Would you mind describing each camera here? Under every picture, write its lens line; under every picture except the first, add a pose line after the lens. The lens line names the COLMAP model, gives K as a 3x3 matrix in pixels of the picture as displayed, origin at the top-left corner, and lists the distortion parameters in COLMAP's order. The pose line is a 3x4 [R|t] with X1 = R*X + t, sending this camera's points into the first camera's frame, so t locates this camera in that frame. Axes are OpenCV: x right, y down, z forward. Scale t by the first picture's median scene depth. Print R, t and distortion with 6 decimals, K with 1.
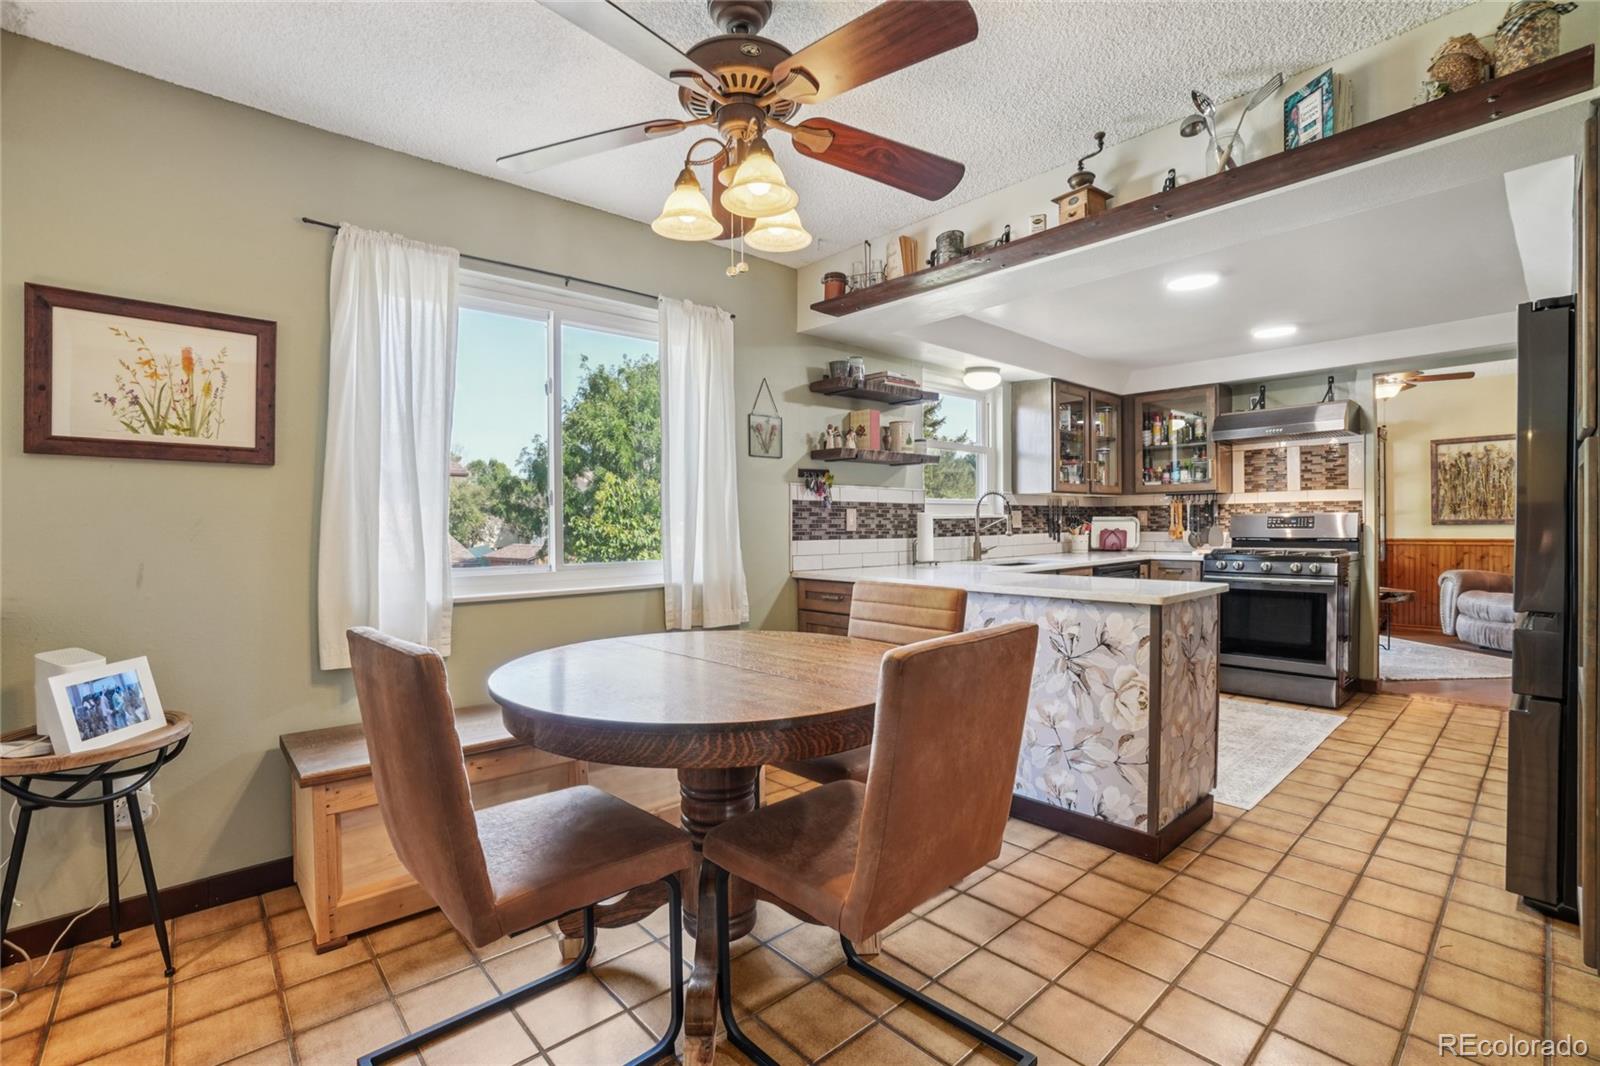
lens RADIAL K [[719.4, 0, 786.1], [0, 719.4, 529.6], [0, 0, 1]] dist [-0.066847, 0.023717]
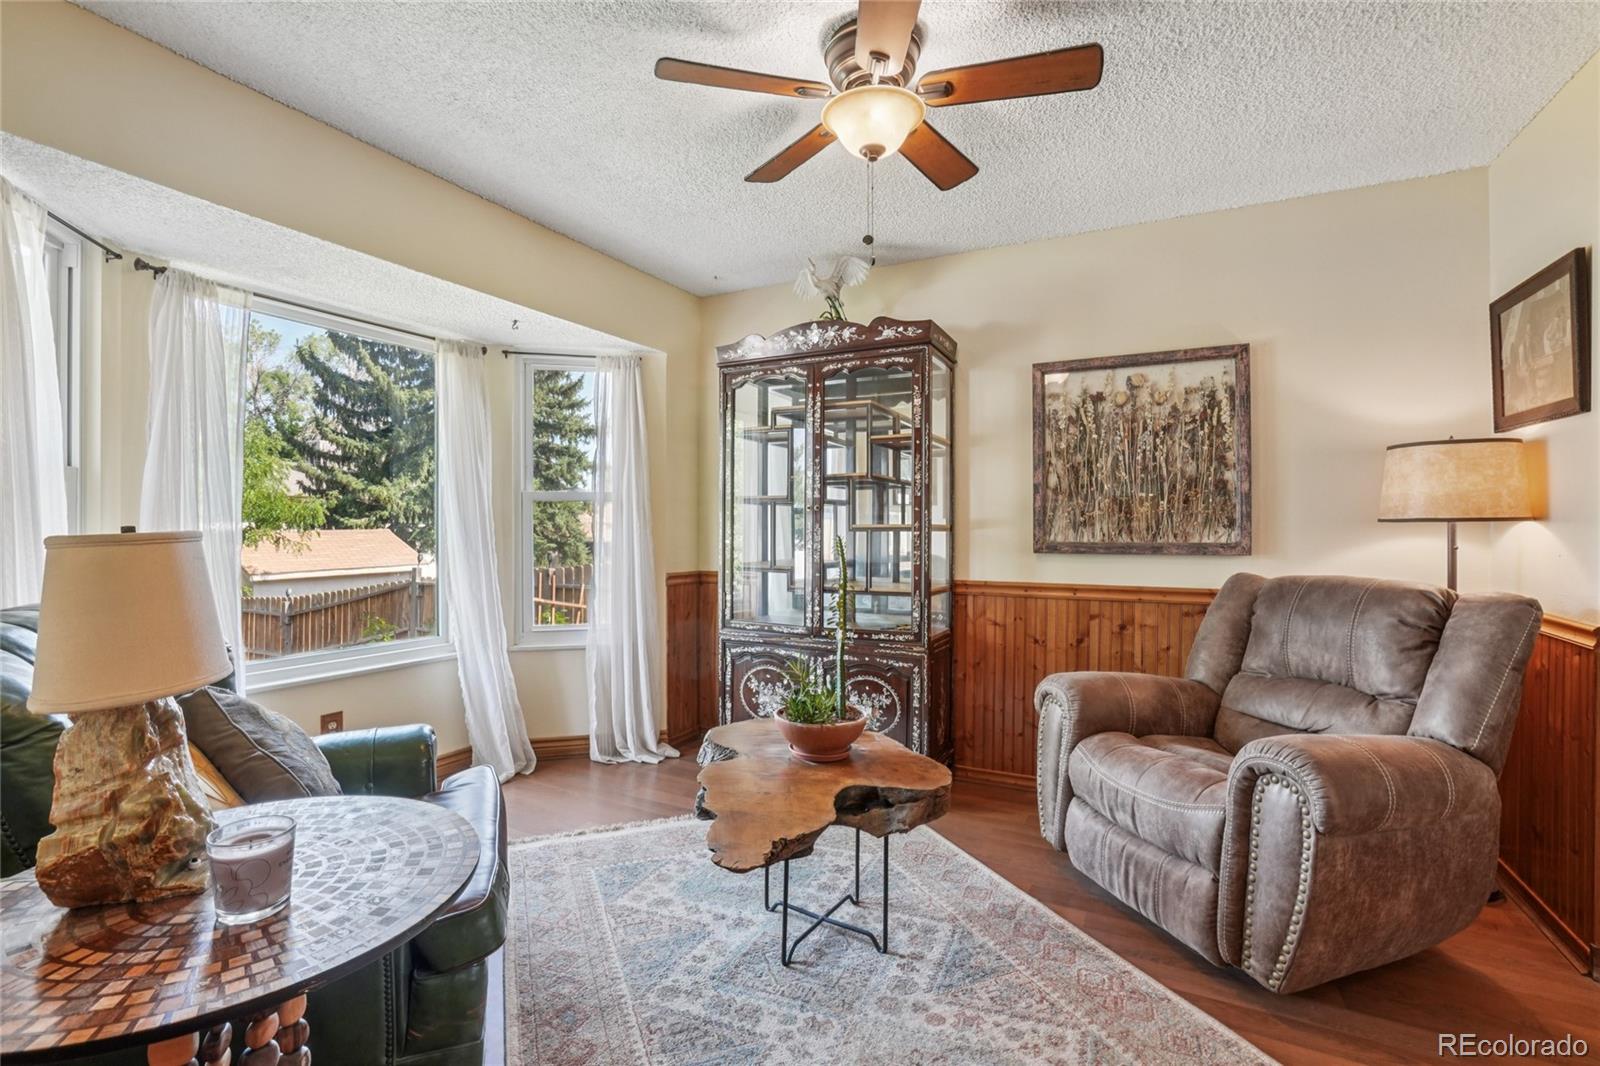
lens RADIAL K [[719.4, 0, 786.1], [0, 719.4, 529.6], [0, 0, 1]] dist [-0.066847, 0.023717]
pose [[0.938378, 0.009222, 0.345488, 0.835235], [-0.008026, 0.999956, -0.004895, -0.024233], [-0.345518, 0.001820, 0.938410, 0.830548]]
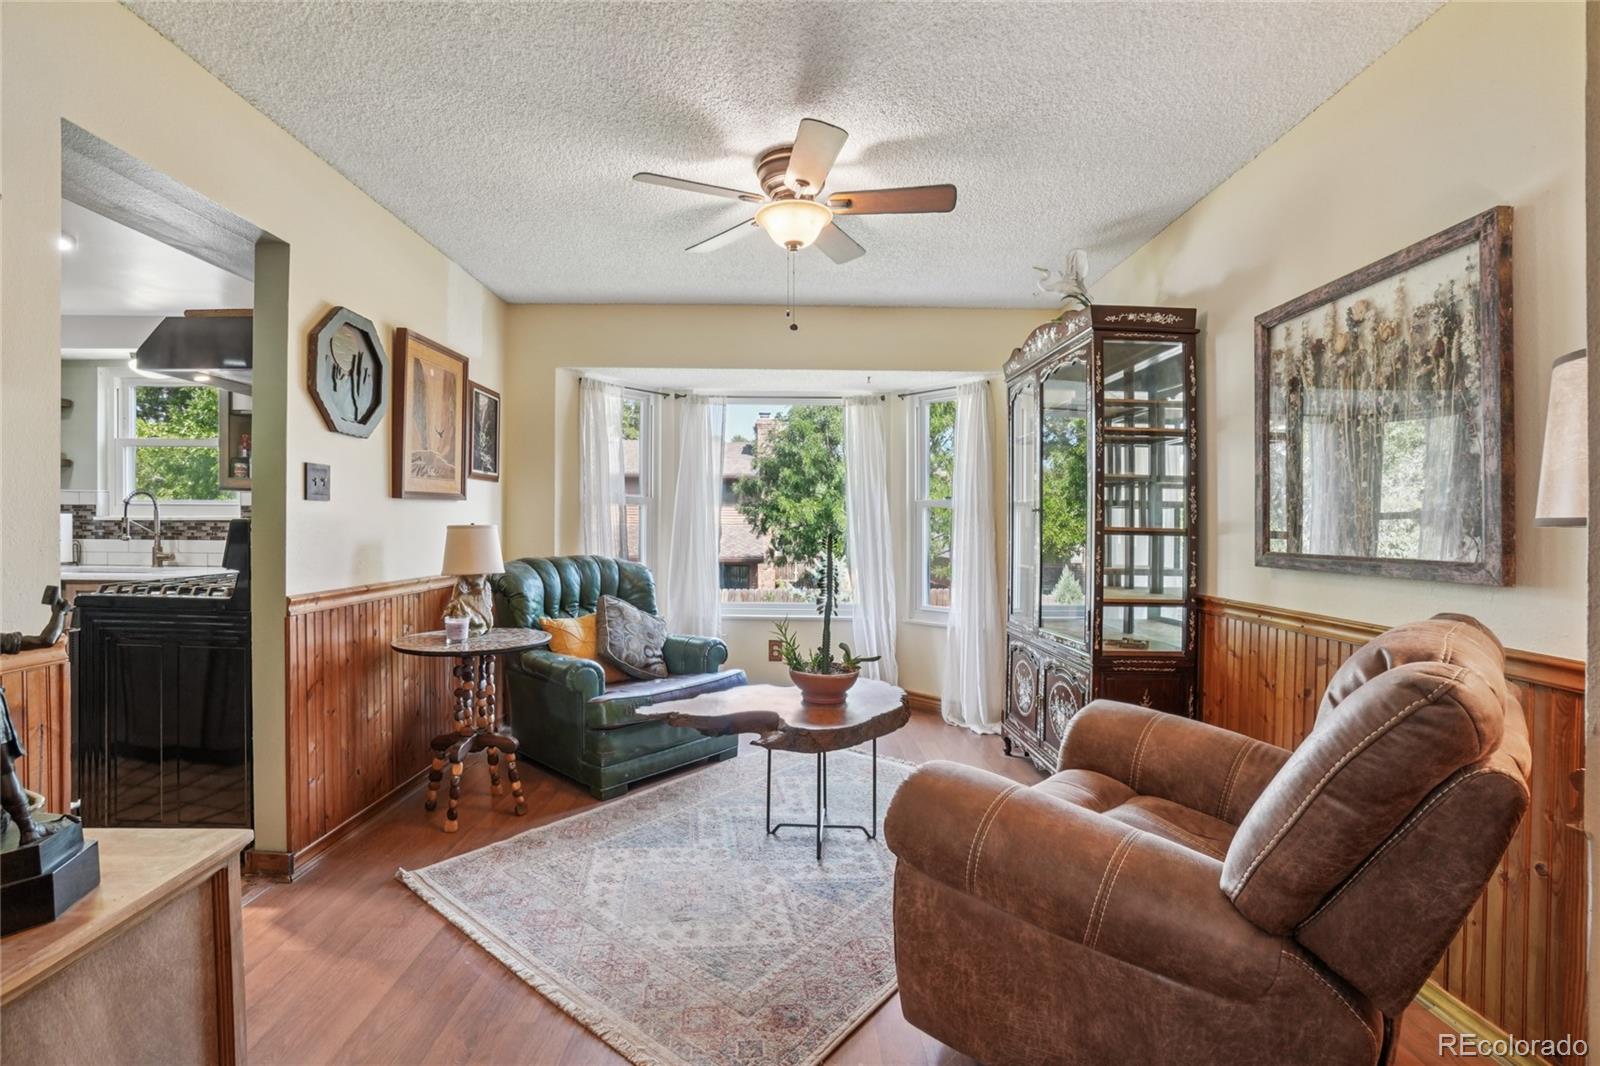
lens RADIAL K [[708.2, 0, 794.7], [0, 708.2, 541.0], [0, 0, 1]] dist [-0.020582, 0.000179]
pose [[0.754877, 0.033897, -0.654990, 1.330526], [-0.024439, 0.999424, 0.023557, -0.029093], [0.655411, -0.001776, 0.755271, 0.789031]]
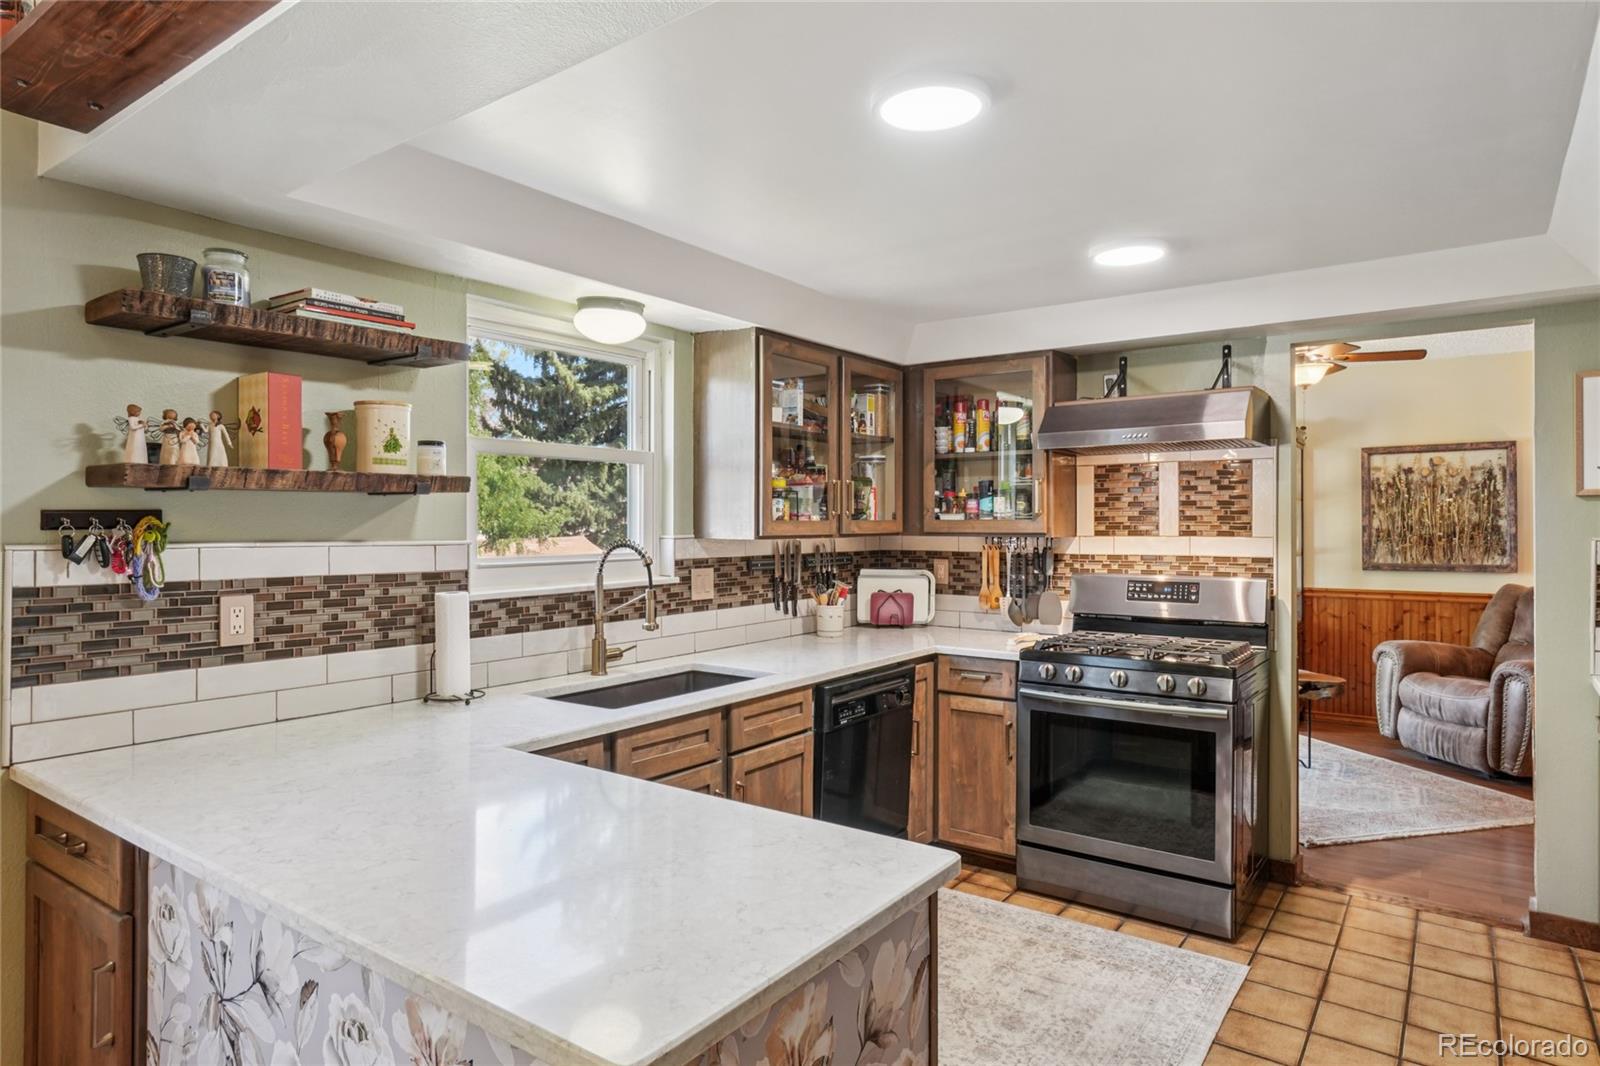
lens RADIAL K [[931.7, 0, 791.0], [0, 931.7, 523.0], [0, 0, 1]] dist [-0.036683, 0.033344]
pose [[0.977245, 0.008460, 0.211944, 0.237365], [-0.006527, 0.999931, -0.009816, -0.054877], [-0.212012, 0.008209, 0.977233, 0.288185]]
